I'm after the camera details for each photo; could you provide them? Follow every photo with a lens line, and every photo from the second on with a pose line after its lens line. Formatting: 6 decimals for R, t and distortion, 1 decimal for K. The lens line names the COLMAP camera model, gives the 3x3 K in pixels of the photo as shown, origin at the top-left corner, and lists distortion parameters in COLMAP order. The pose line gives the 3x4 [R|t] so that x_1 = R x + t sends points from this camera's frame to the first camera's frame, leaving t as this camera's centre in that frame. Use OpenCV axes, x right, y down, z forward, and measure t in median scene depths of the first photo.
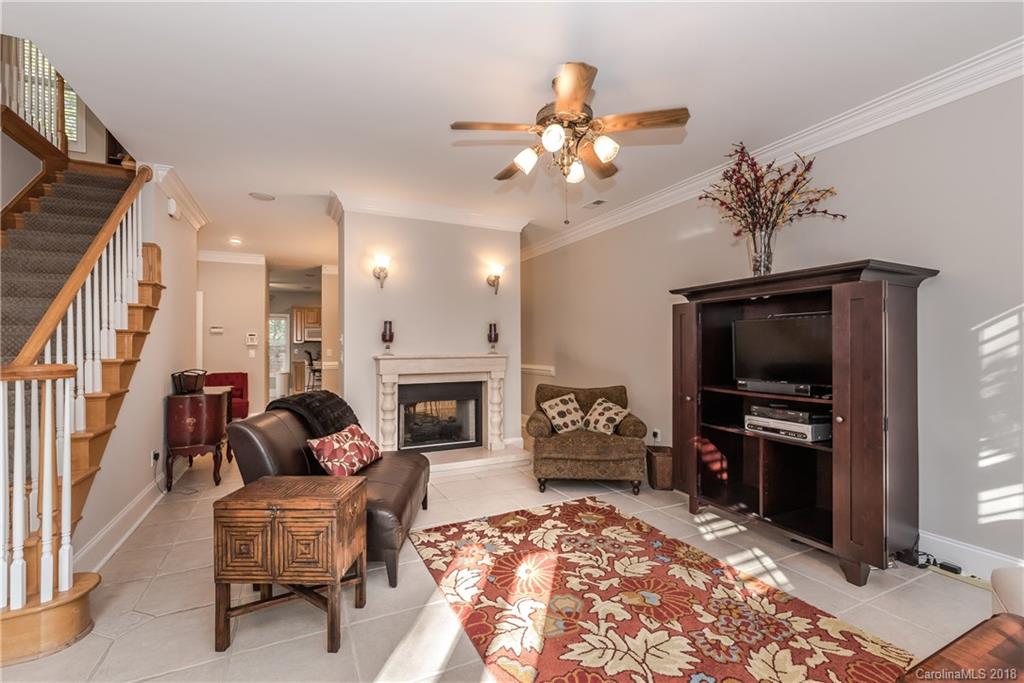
lens RADIAL K [[447.5, 0, 507.1], [0, 447.5, 339.1], [0, 0, 1]] dist [0.003649, -0.001604]
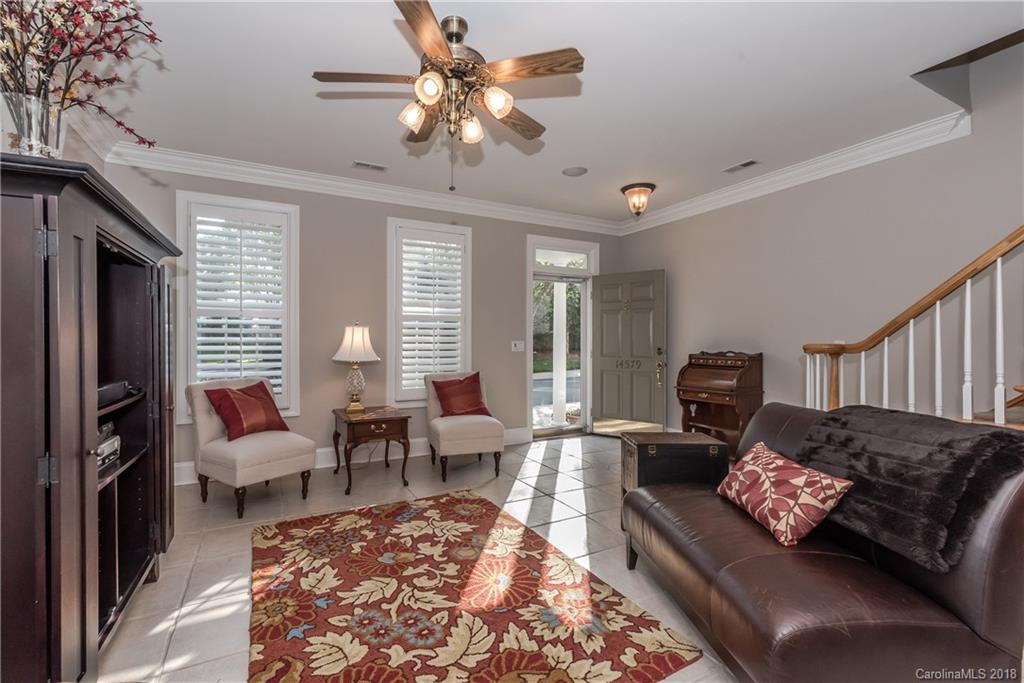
lens RADIAL K [[447.5, 0, 503.6], [0, 447.5, 342.1], [0, 0, 1]] dist [0.003649, -0.001604]
pose [[-0.999125, 0.003833, -0.041657, 0.058372], [0.004395, 0.999900, -0.013411, 0.044539], [0.041601, -0.013583, -0.999042, 1.597655]]
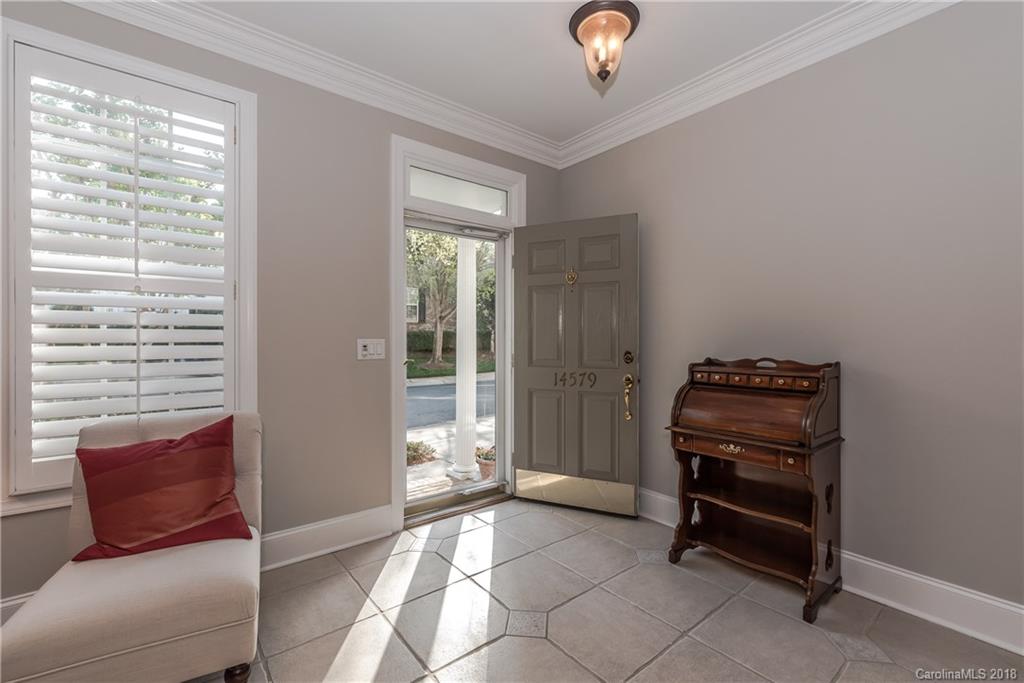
lens RADIAL K [[447.5, 0, 514.9], [0, 447.5, 340.2], [0, 0, 1]] dist [0.003649, -0.001604]
pose [[-0.972107, 0.004230, -0.234501, -0.147455], [0.006787, 0.999926, -0.010097, 0.029418], [0.234441, -0.011407, -0.972063, 0.757862]]
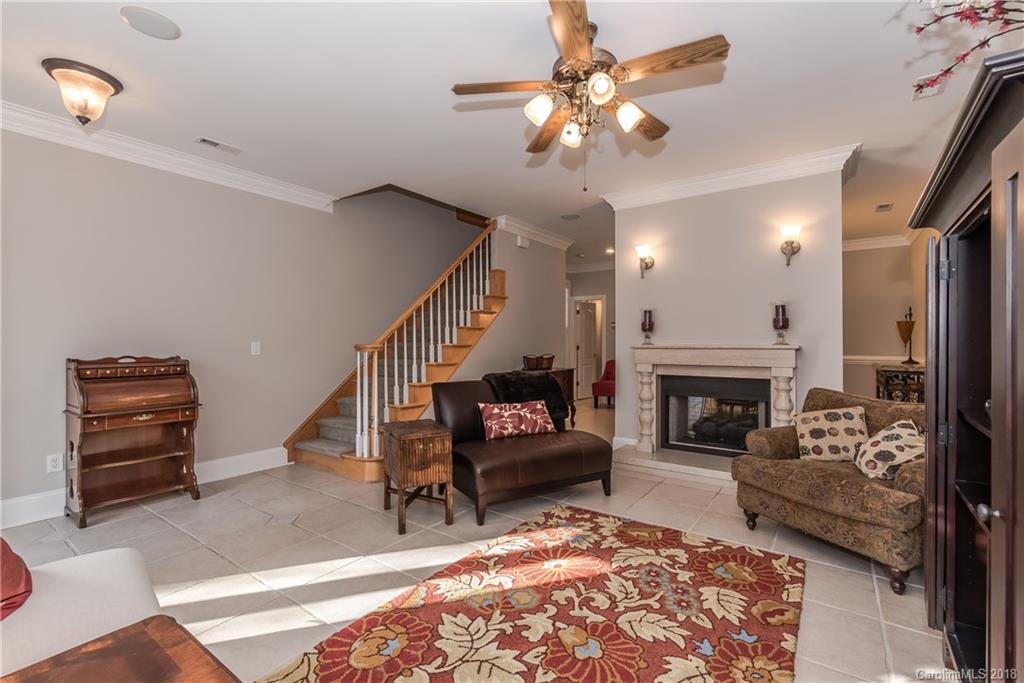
lens RADIAL K [[447.5, 0, 506.9], [0, 447.5, 336.3], [0, 0, 1]] dist [0.003649, -0.001604]
pose [[0.470695, -0.008897, -0.882251, 0.712073], [0.014522, 0.999892, -0.002335, 0.022983], [0.882176, -0.011713, 0.470773, 0.385326]]
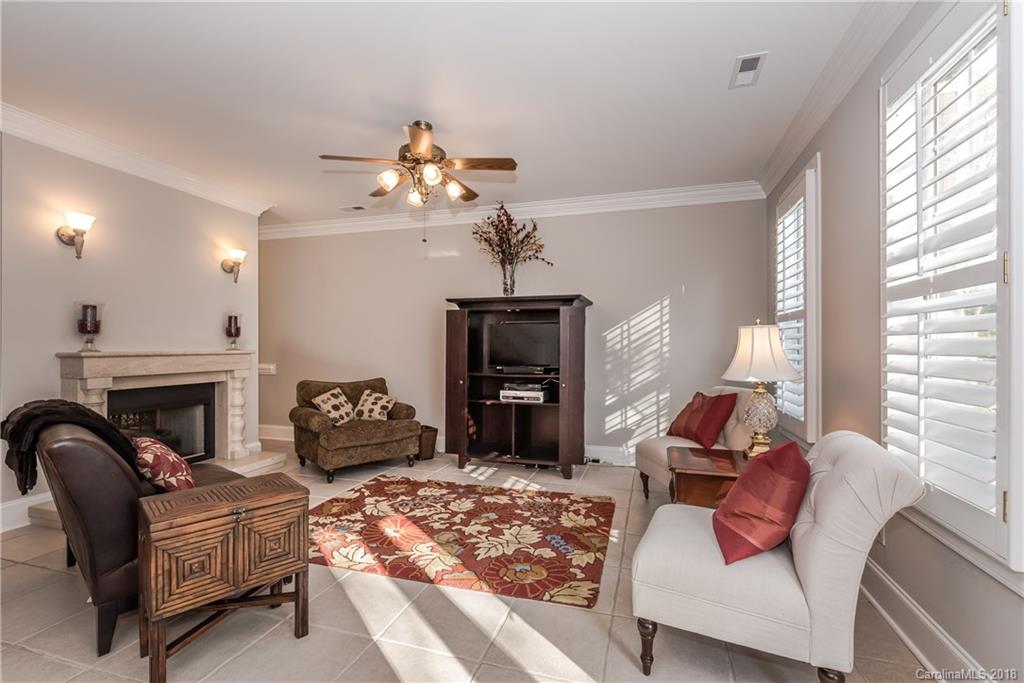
lens RADIAL K [[447.5, 0, 523.4], [0, 447.5, 346.4], [0, 0, 1]] dist [0.003649, -0.001604]
pose [[0.672342, 0.003890, 0.740231, -0.506971], [-0.015503, 0.999841, 0.008826, 0.014067], [-0.740078, -0.017410, 0.672295, -0.027593]]
